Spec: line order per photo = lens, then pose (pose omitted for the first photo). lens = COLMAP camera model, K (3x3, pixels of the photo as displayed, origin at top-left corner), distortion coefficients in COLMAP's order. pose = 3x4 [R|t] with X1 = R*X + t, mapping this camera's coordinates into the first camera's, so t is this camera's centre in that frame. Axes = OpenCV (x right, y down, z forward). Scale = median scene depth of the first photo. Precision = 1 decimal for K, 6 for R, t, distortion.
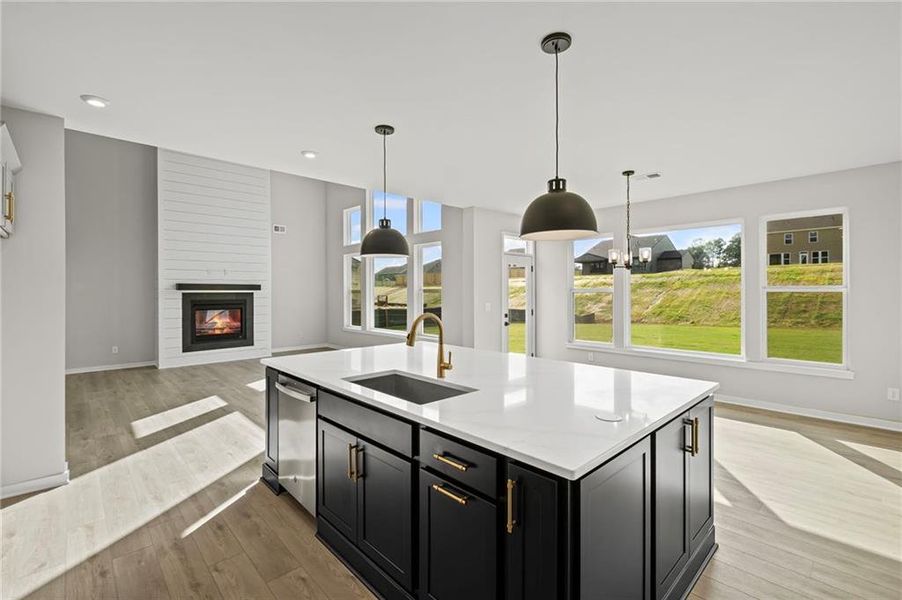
lens RADIAL K [[391.9, 0, 448.1], [0, 391.9, 291.9], [0, 0, 1]] dist [0.001353, 0.000025]
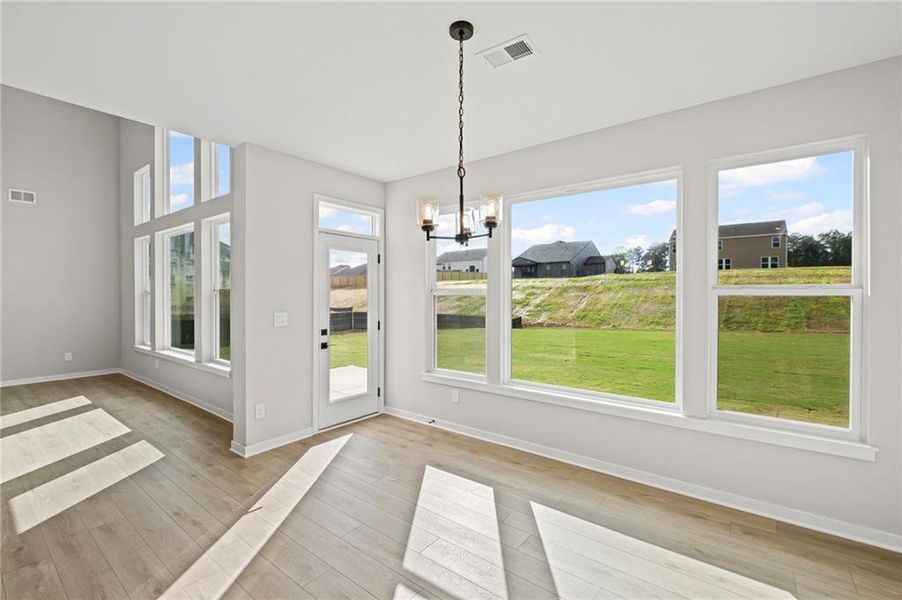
lens RADIAL K [[391.9, 0, 442.7], [0, 391.9, 298.1], [0, 0, 1]] dist [0.000711, -0.000025]
pose [[0.989793, 0.003313, 0.142474, 0.171466], [-0.004461, 0.999960, 0.007733, 0.000619], [-0.142443, -0.008290, 0.989768, 0.253108]]
